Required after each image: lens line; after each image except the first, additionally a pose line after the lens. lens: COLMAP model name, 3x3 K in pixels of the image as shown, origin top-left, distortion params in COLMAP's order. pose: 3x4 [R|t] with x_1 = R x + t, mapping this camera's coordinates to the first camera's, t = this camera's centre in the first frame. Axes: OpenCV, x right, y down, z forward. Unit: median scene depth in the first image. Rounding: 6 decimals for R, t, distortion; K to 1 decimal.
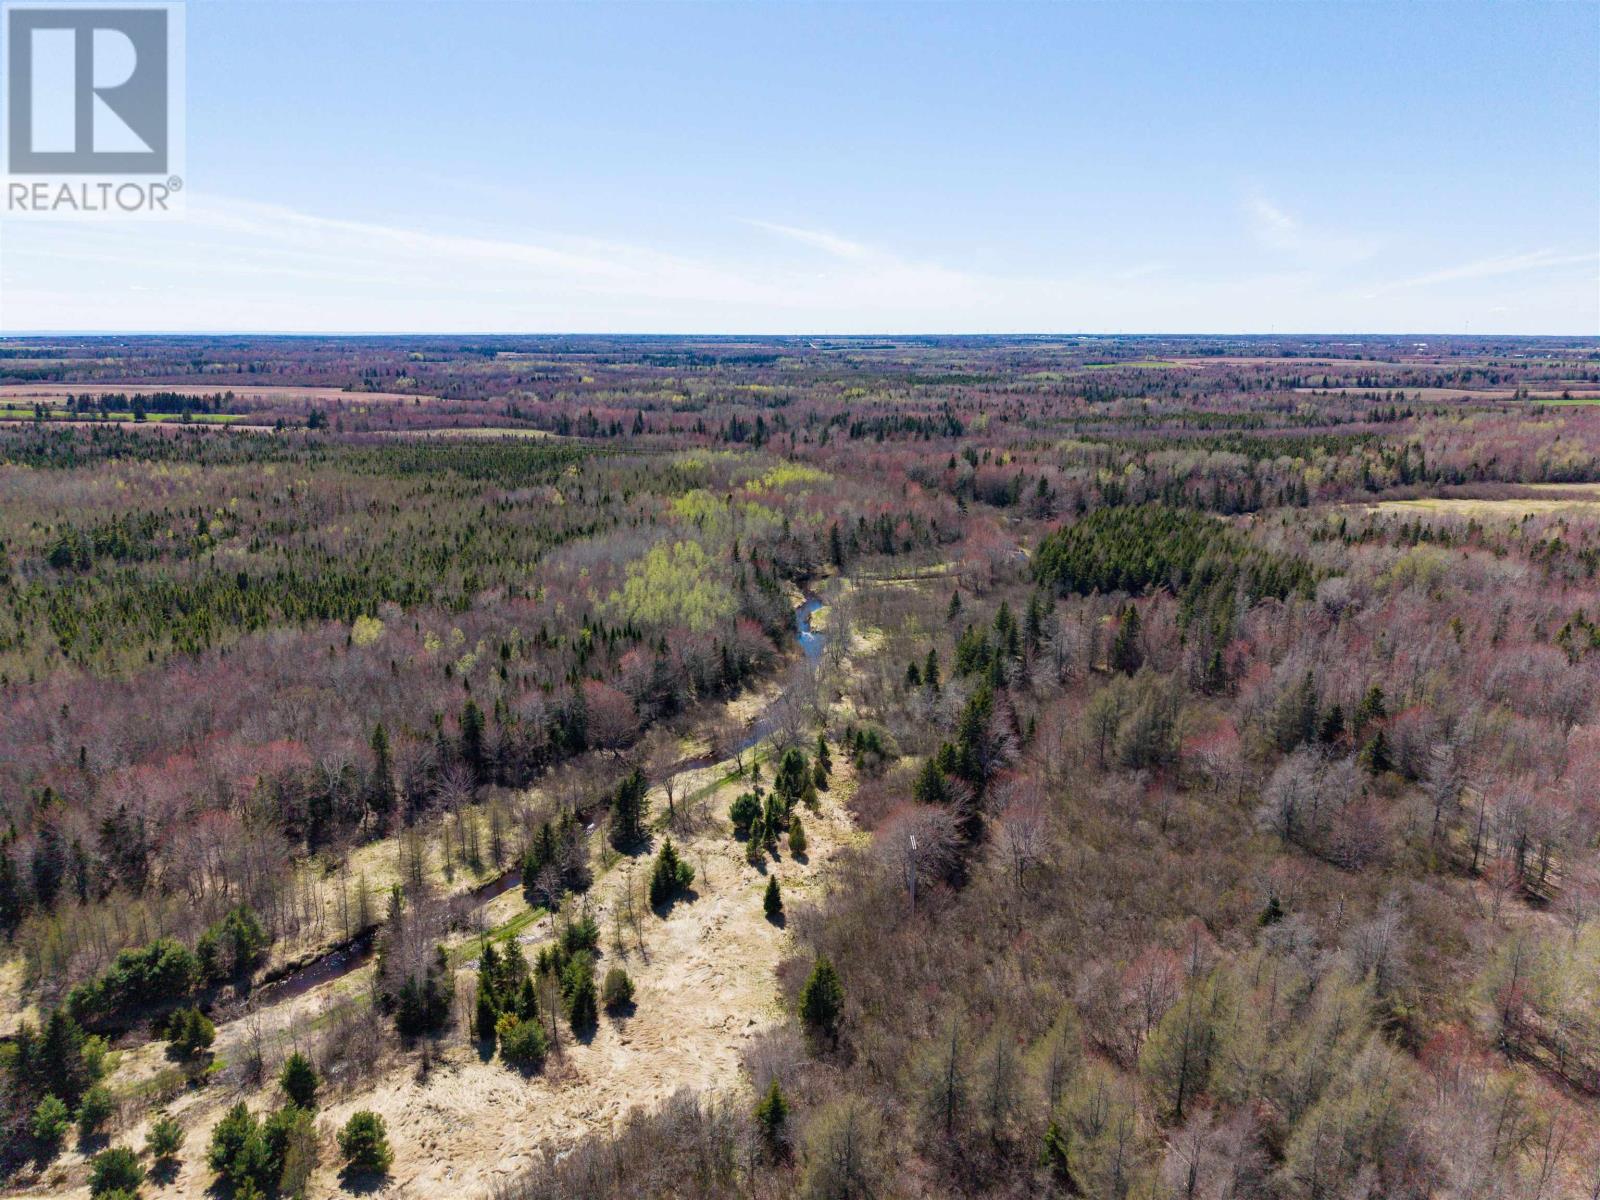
lens RADIAL K [[1065.6, 0, 800.0], [0, 1065.6, 600.0], [0, 0, 1]] dist [0.029892, -0.038363]
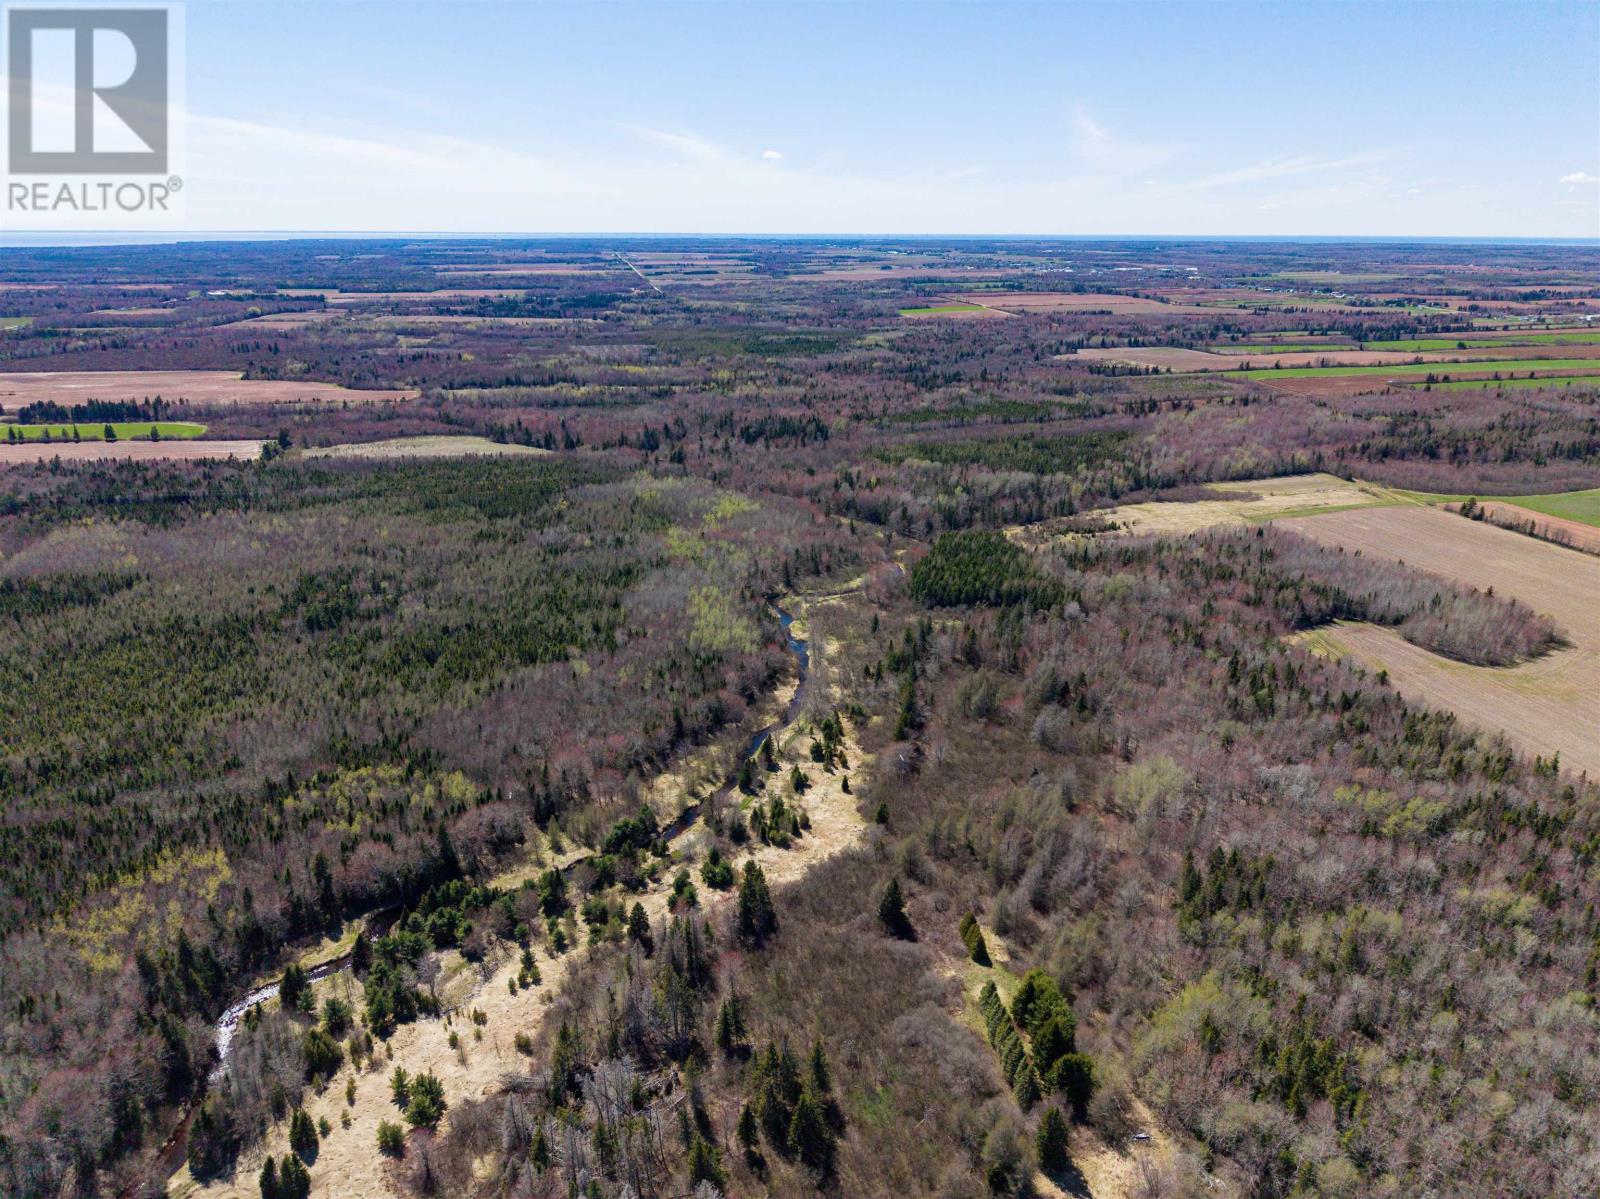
lens RADIAL K [[1080.4, 0, 800.0], [0, 1080.4, 599.5], [0, 0, 1]] dist [0.037271, -0.047016]
pose [[0.984976, -0.056999, 0.163015, -0.161618], [0.042983, 0.995170, 0.088258, -0.117665], [-0.167258, -0.079925, 0.982668, -0.445702]]
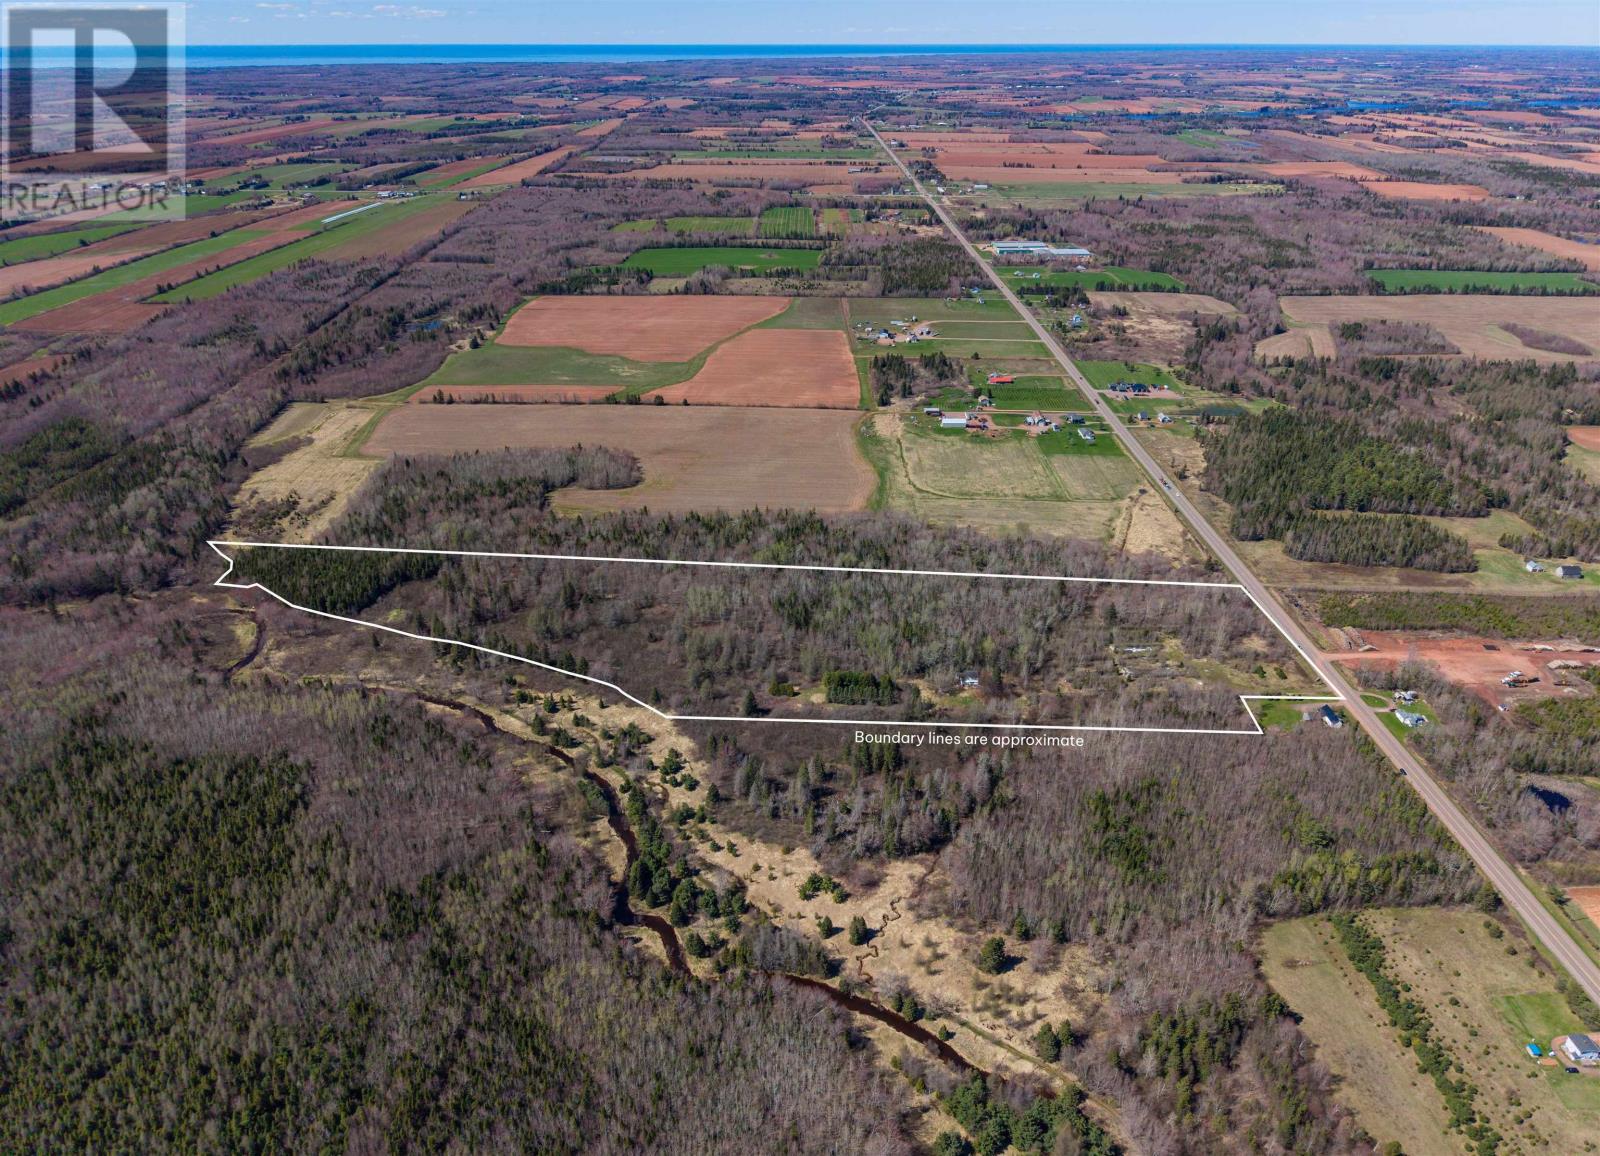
lens RADIAL K [[1074.7, 0, 800.0], [0, 1074.7, 578.0], [0, 0, 1]] dist [0.095695, -0.161699]
pose [[0.090511, -0.454896, 0.885933, -0.976031], [0.247556, 0.871939, 0.422419, -0.481466], [-0.964637, 0.181084, 0.191533, -0.150092]]
